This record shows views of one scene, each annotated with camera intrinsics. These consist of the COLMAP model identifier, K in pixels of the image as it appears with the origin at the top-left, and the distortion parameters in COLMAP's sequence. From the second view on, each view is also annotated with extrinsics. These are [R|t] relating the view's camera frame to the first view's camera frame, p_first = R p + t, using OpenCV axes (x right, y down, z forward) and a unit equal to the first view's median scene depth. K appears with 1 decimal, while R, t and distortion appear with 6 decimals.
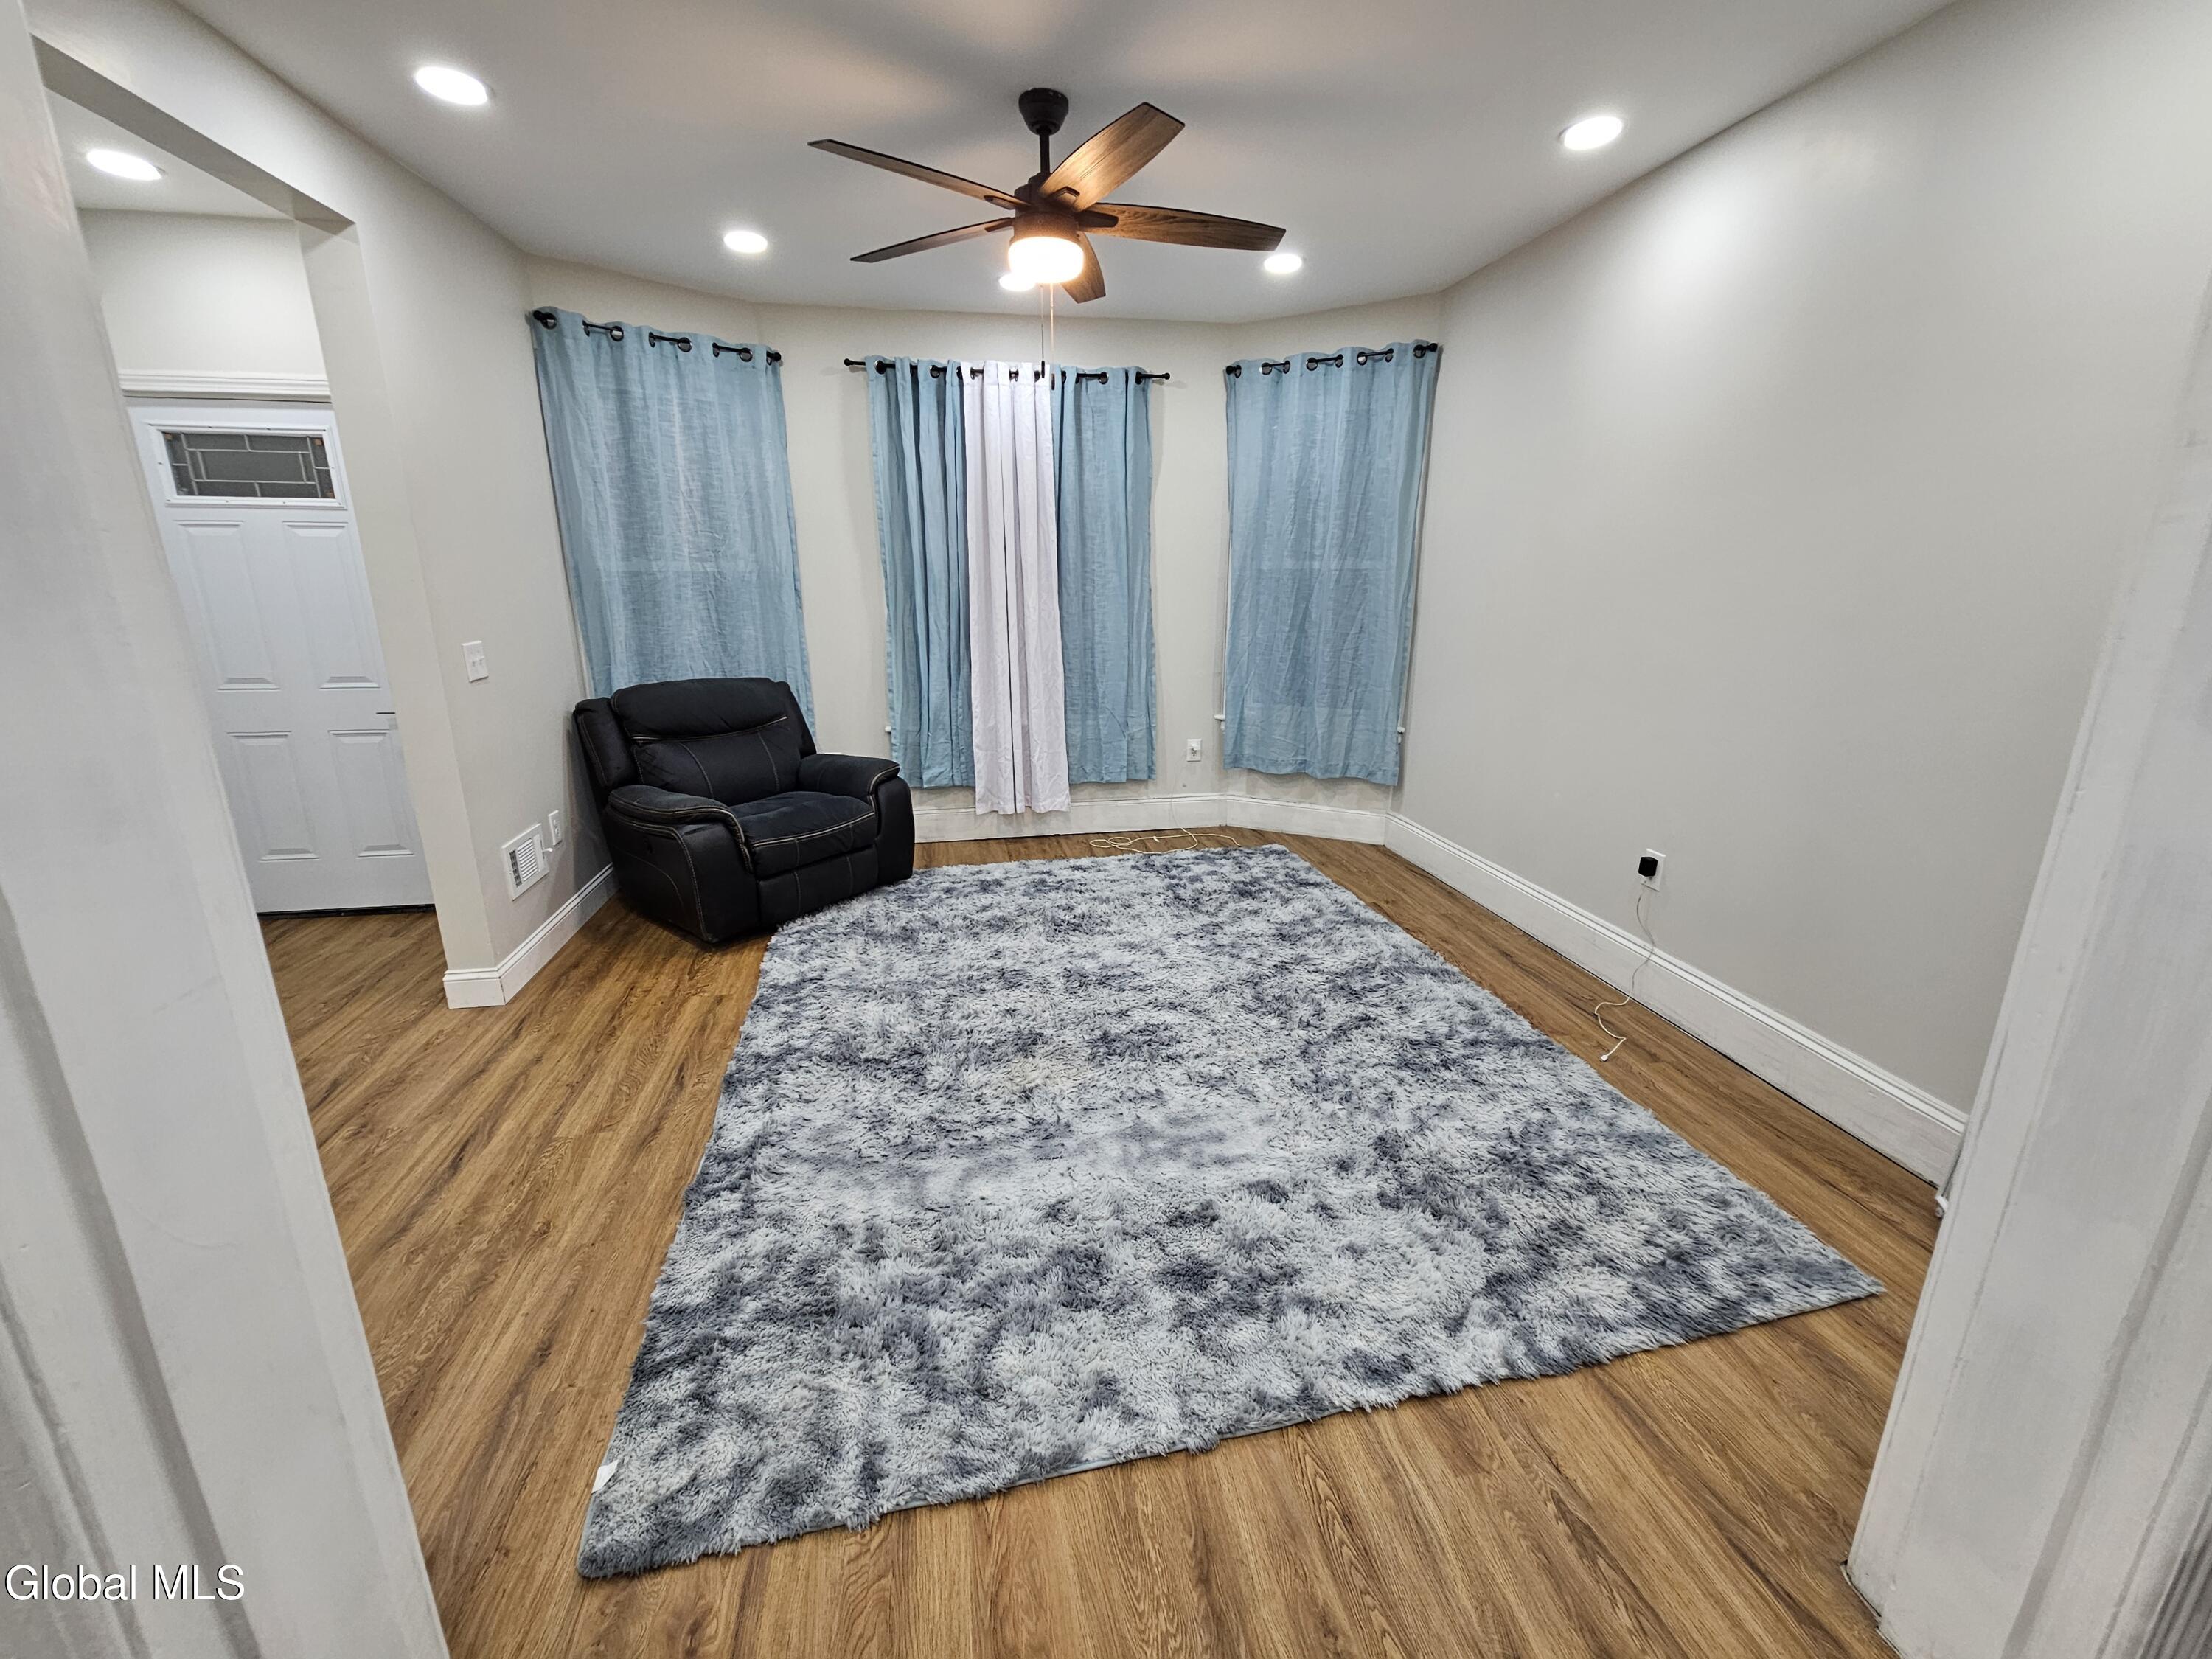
lens RADIAL K [[893.6, 0, 1108.1], [0, 893.6, 819.8], [0, 0, 1]] dist [-0.001175, -0.000885]
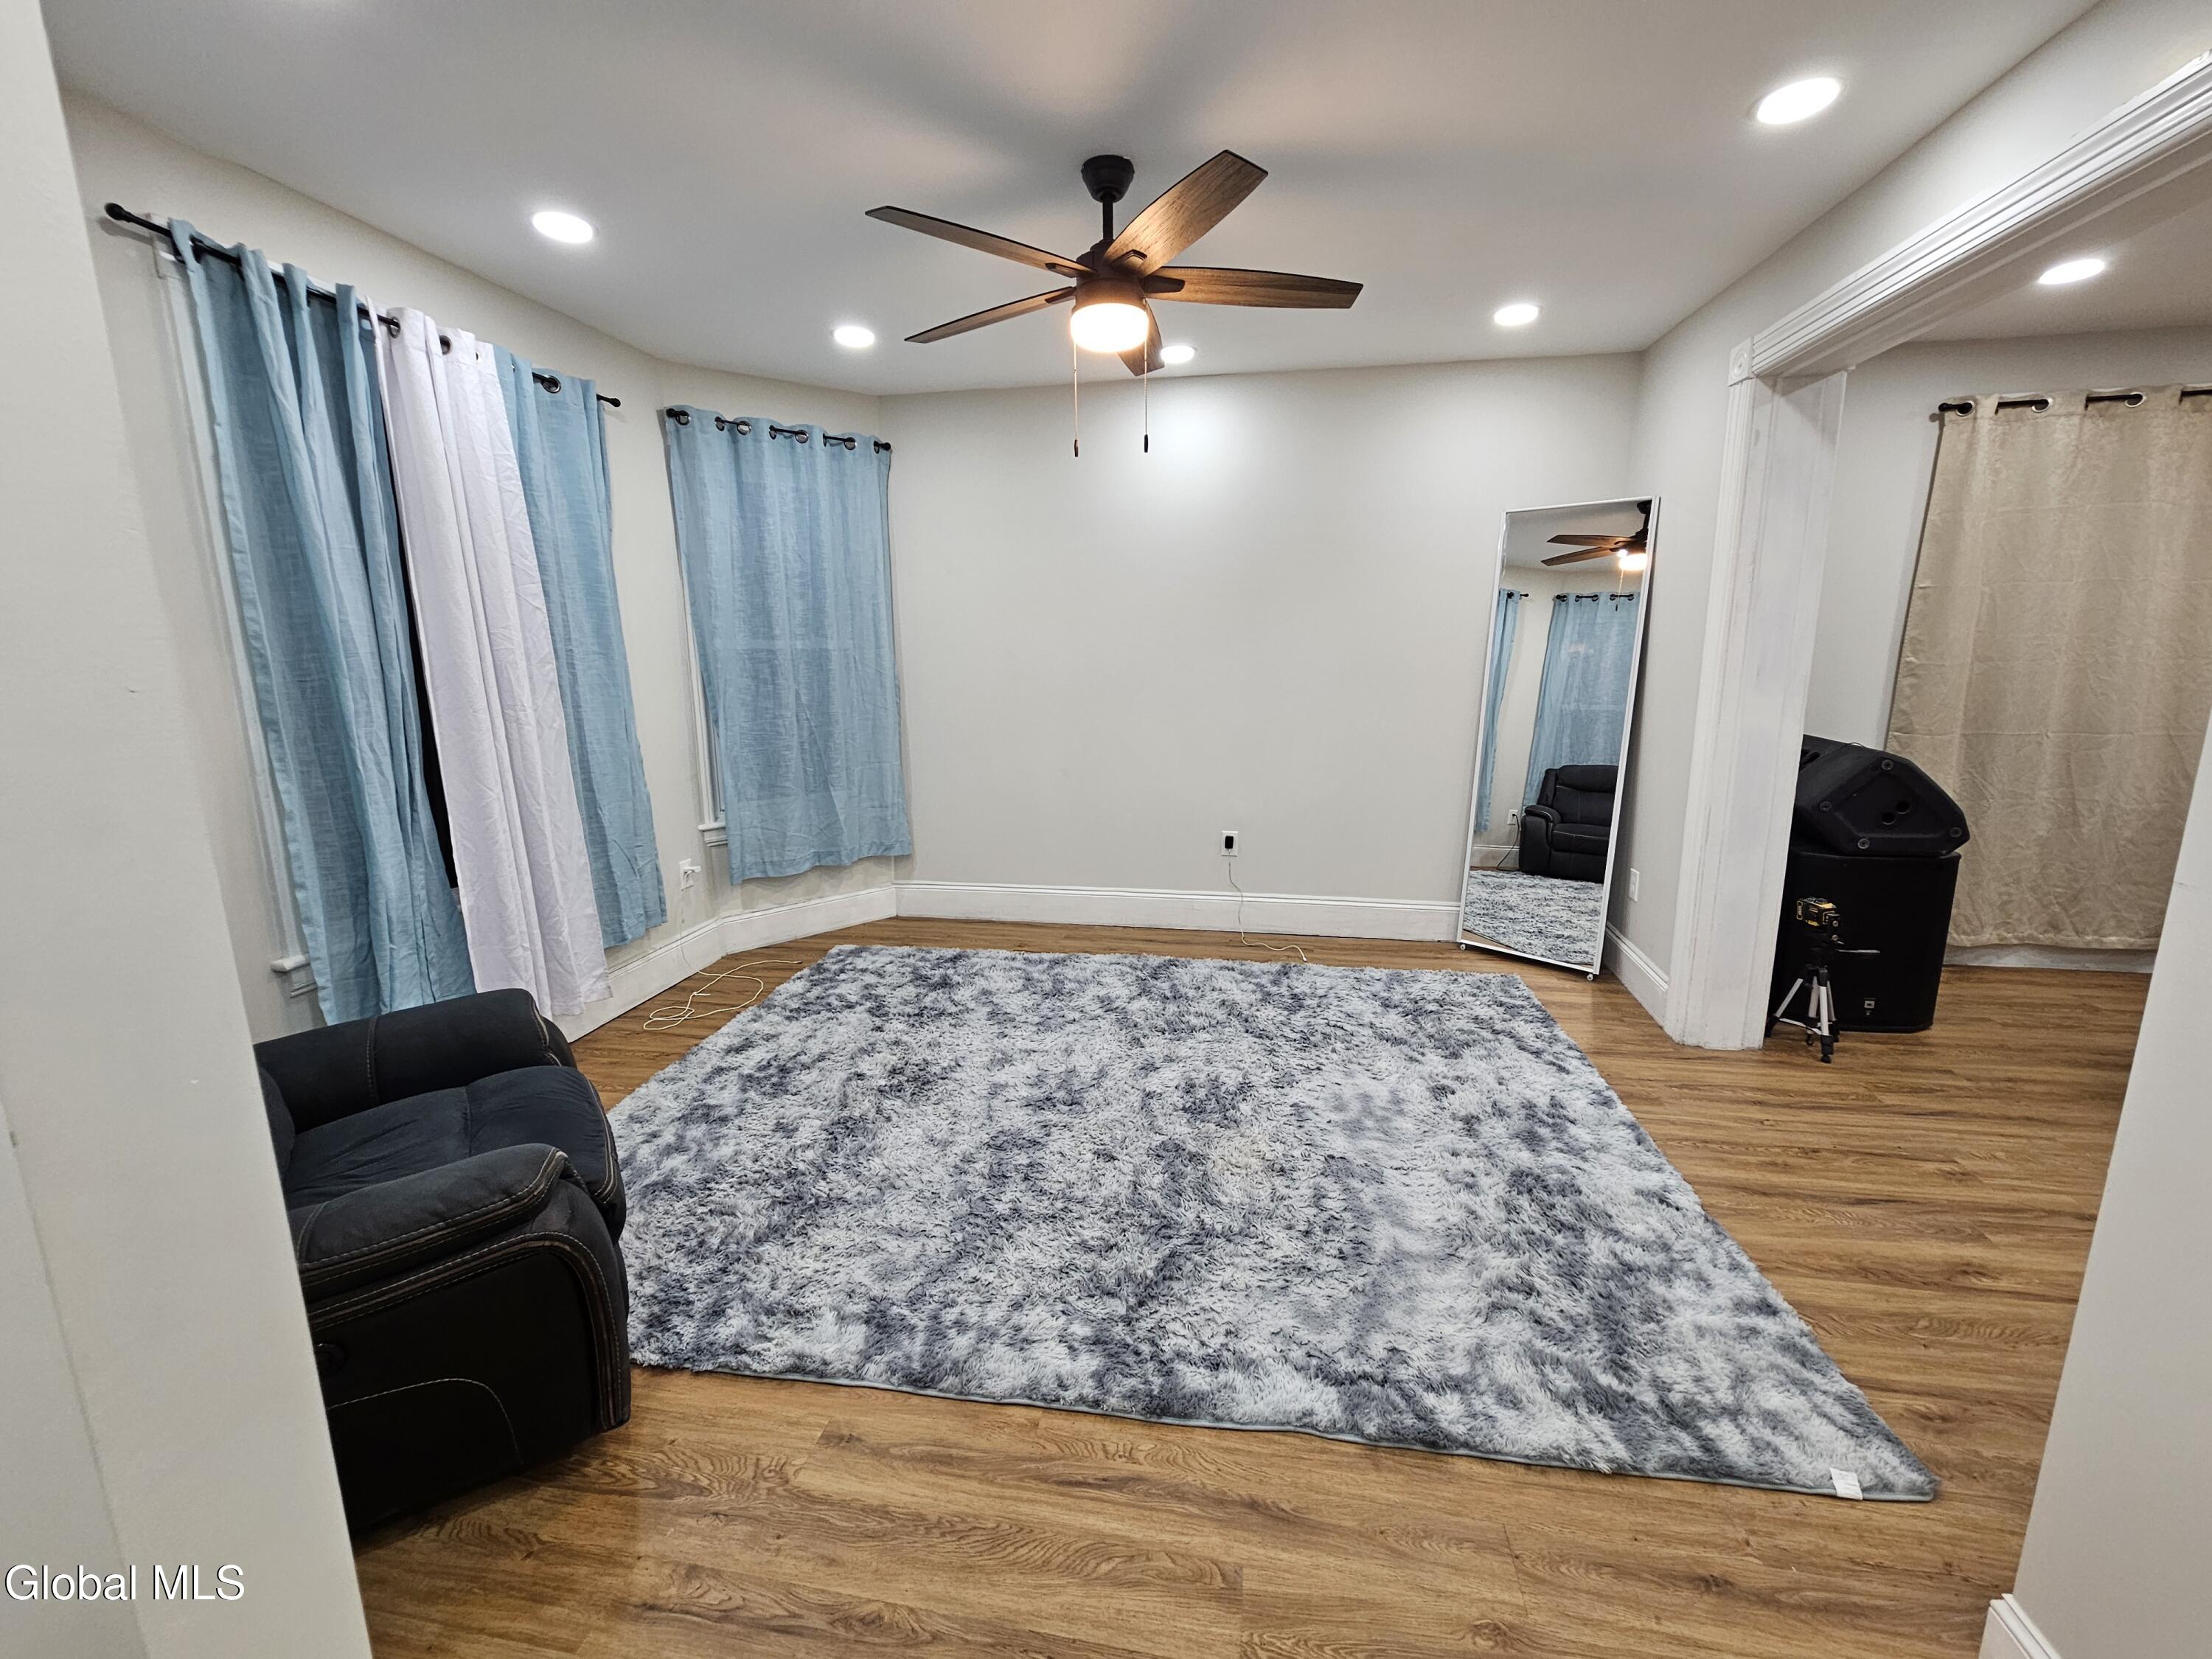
lens RADIAL K [[893.6, 0, 1111.4], [0, 893.6, 817.4], [0, 0, 1]] dist [-0.001175, -0.000885]
pose [[0.348749, -0.174654, 0.920799, -0.731239], [0.256518, 0.962754, 0.085457, -0.144622], [-0.901428, 0.206398, 0.380562, 0.523974]]
